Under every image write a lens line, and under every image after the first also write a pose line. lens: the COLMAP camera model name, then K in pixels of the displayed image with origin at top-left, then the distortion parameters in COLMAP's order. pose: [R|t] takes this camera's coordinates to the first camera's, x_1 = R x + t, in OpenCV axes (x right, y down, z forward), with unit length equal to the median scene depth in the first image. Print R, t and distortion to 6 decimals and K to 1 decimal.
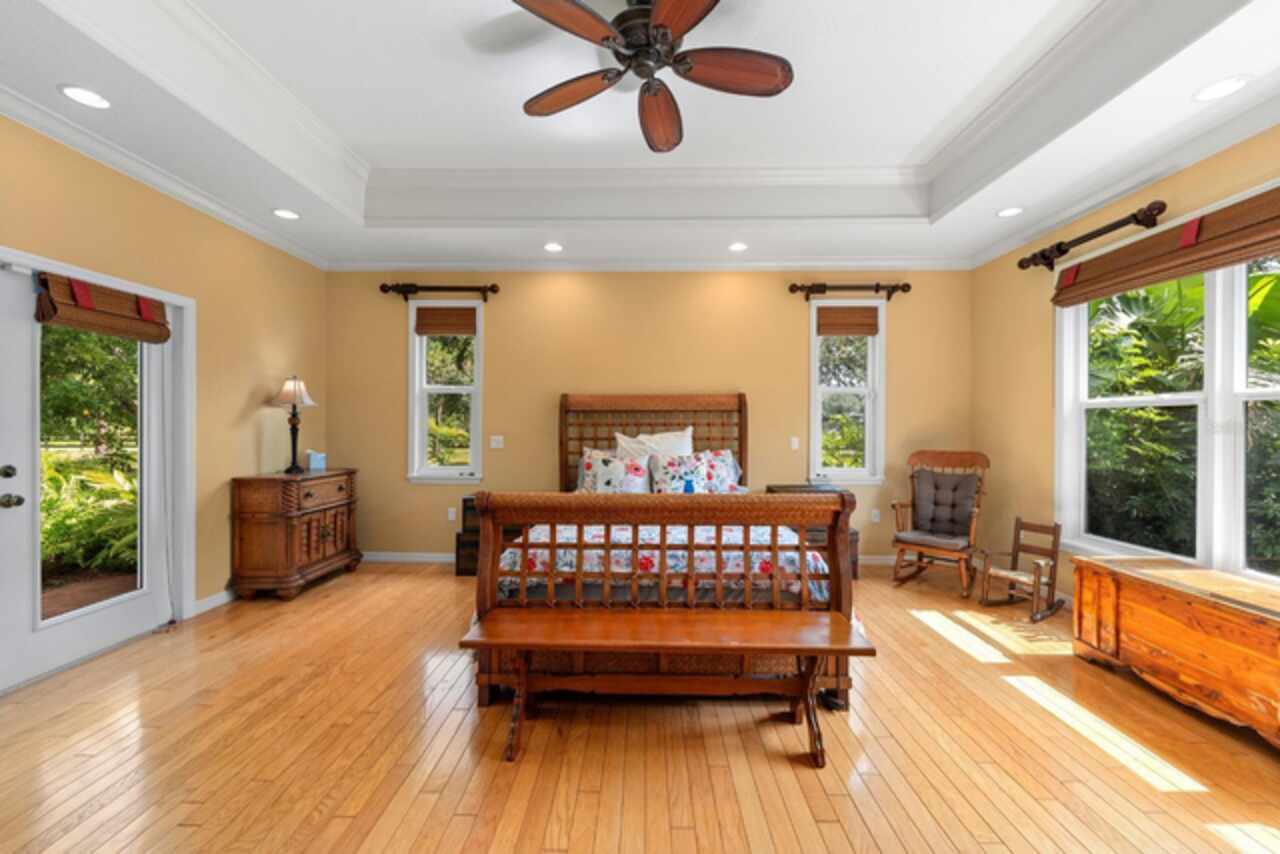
lens RADIAL K [[519.0, 0, 637.7], [0, 519.0, 428.6], [0, 0, 1]] dist [0.001867, -0.000078]
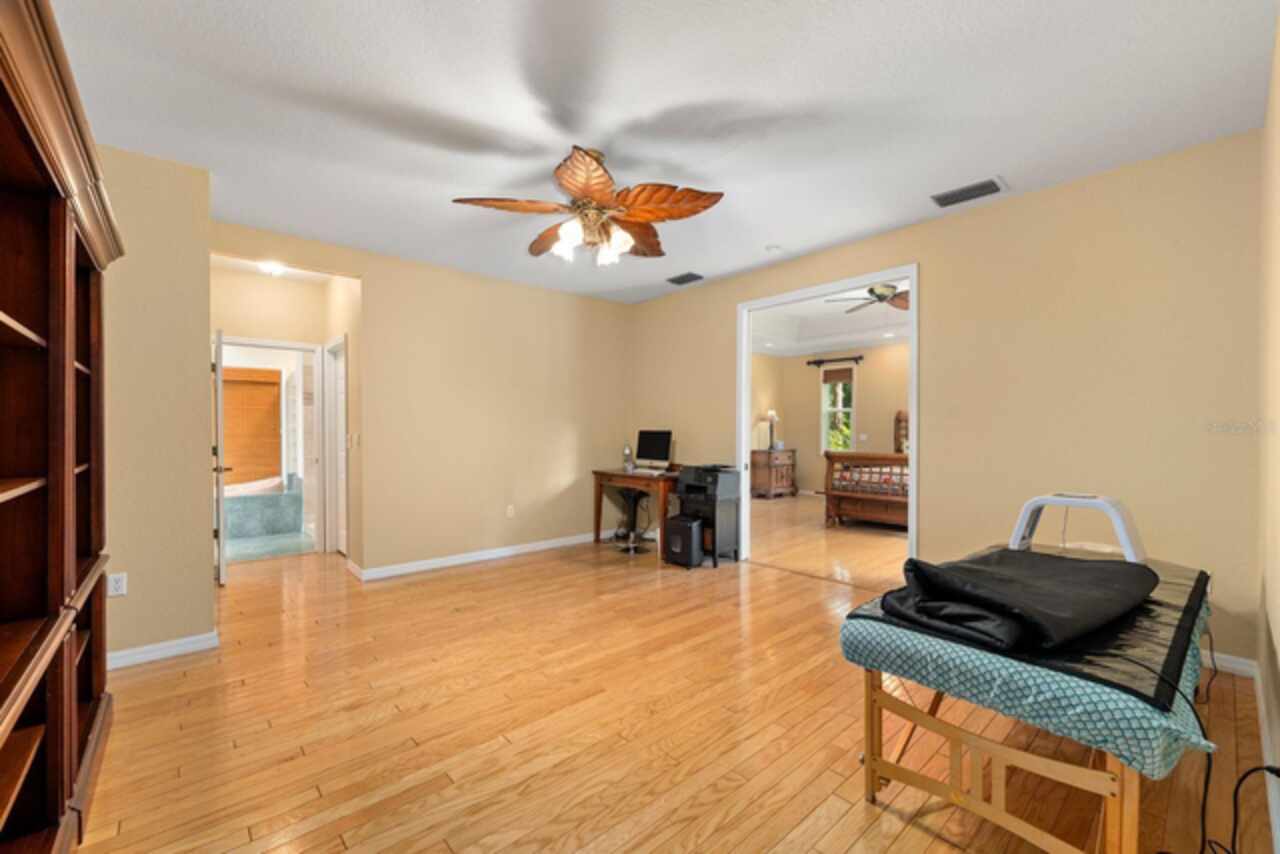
lens RADIAL K [[519.0, 0, 640.0], [0, 519.0, 434.1], [0, 0, 1]] dist [0.001867, -0.000078]
pose [[0.673352, -0.003619, -0.739313, 0.660228], [0.003551, 0.999992, -0.001661, 0.015288], [0.739314, -0.001507, 0.673360, -1.000656]]
